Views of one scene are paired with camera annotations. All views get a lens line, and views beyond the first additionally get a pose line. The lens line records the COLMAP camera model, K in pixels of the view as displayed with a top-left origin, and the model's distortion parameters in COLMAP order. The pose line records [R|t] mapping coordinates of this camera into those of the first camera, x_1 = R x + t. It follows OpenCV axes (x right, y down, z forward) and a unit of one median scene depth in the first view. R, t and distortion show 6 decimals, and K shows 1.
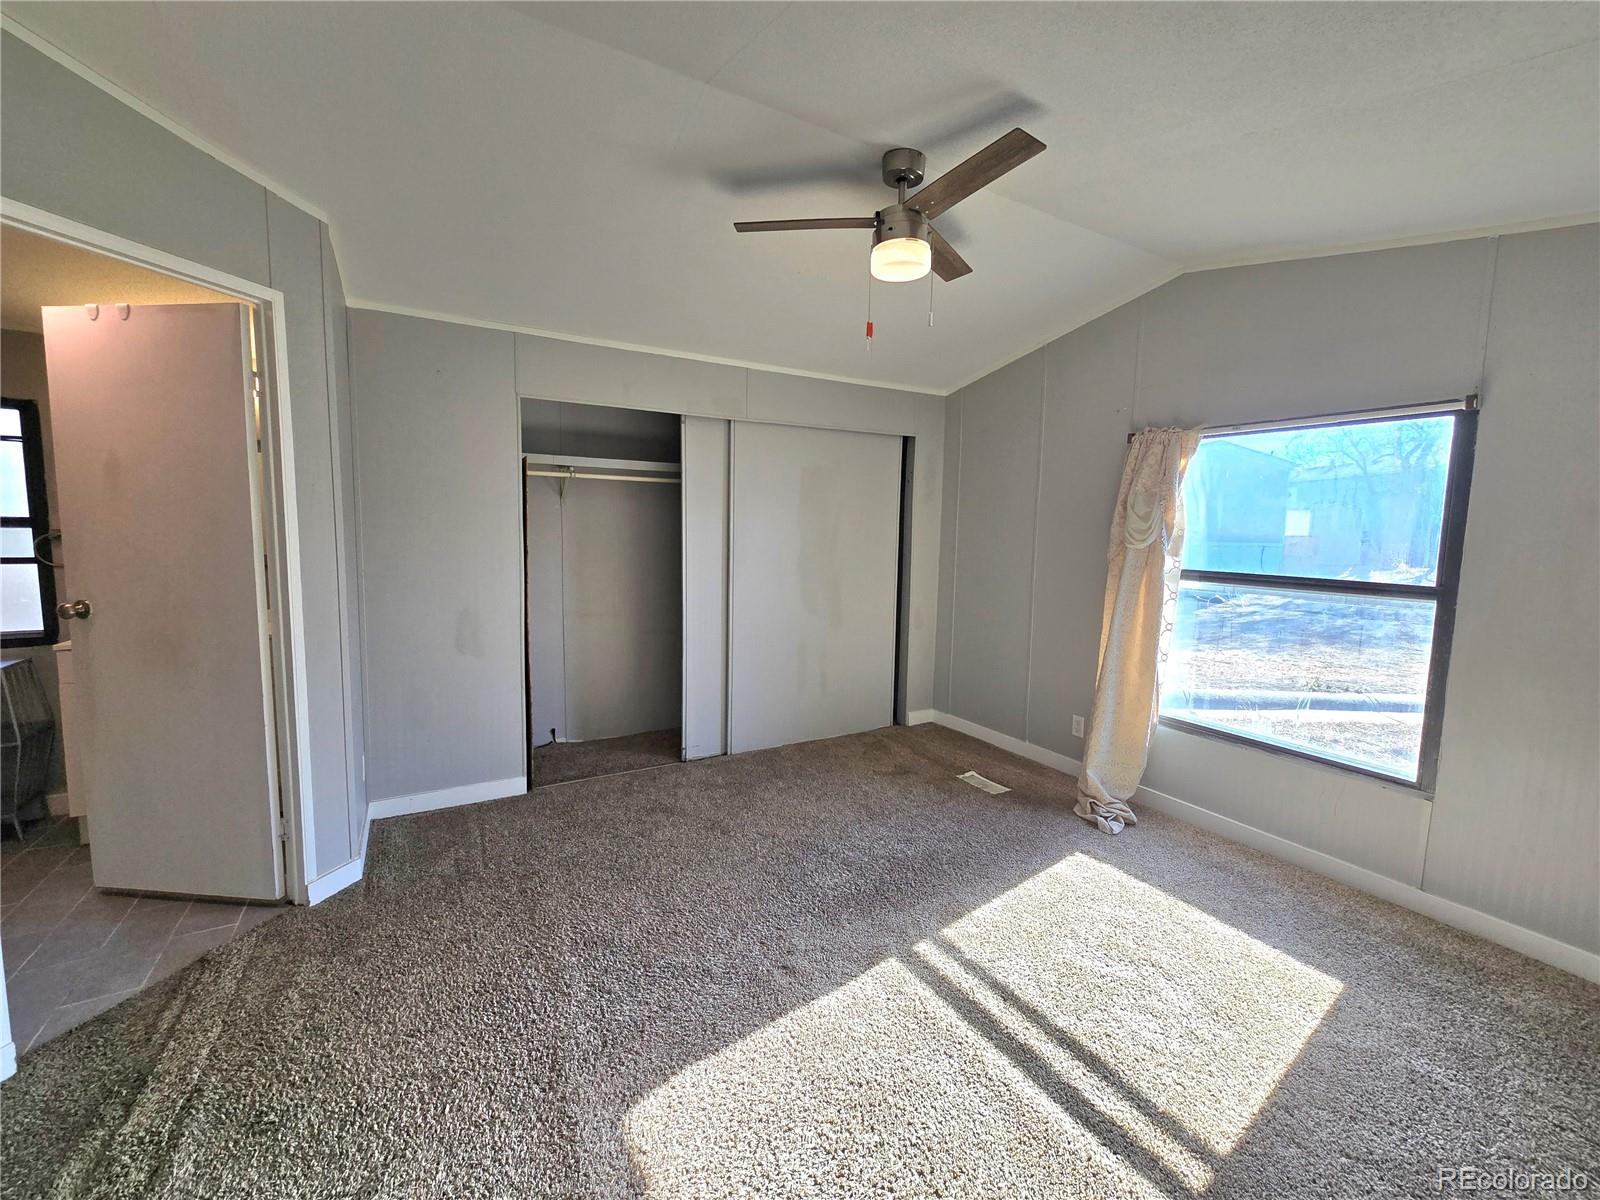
lens RADIAL K [[657.3, 0, 813.1], [0, 657.3, 603.8], [0, 0, 1]] dist [-0.004442, 0.002187]
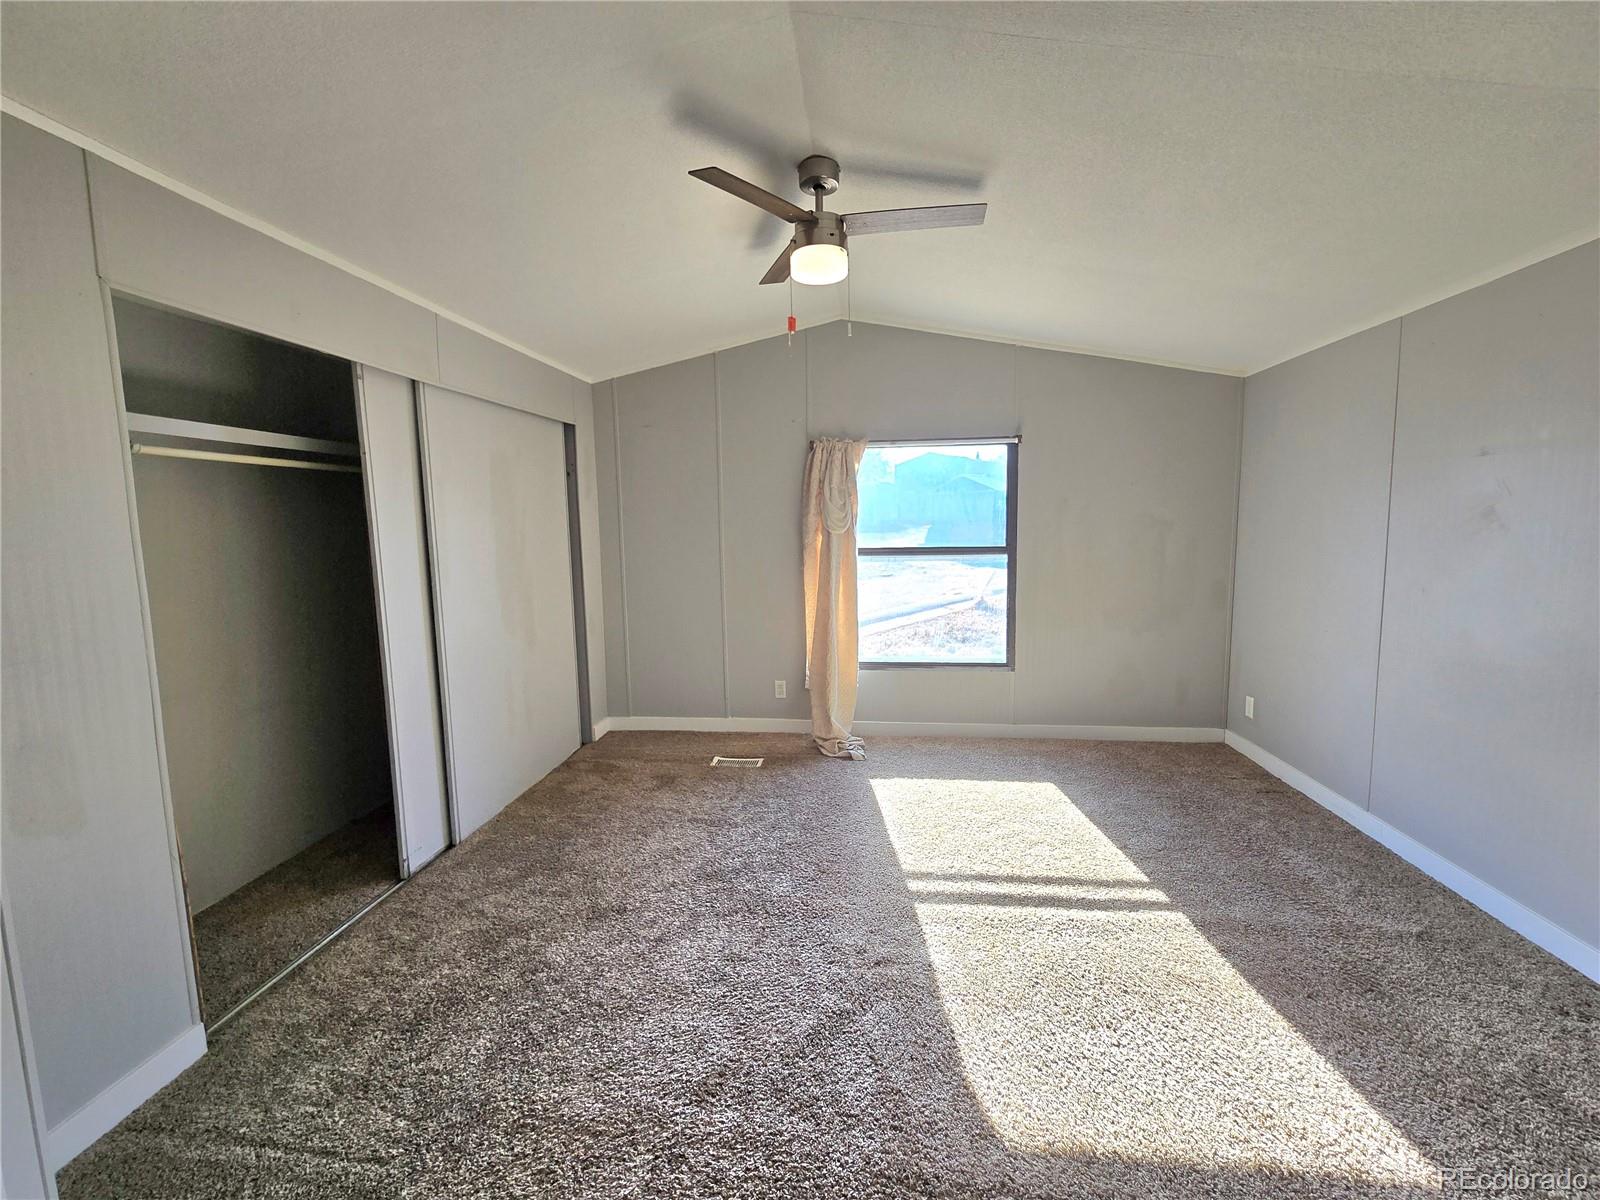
lens RADIAL K [[657.3, 0, 794.6], [0, 657.3, 597.2], [0, 0, 1]] dist [-0.004442, 0.002187]
pose [[0.599607, -0.122050, 0.790933, -0.571980], [0.123713, 0.990558, 0.059068, -0.047713], [-0.790675, 0.062431, 0.609045, 0.312855]]
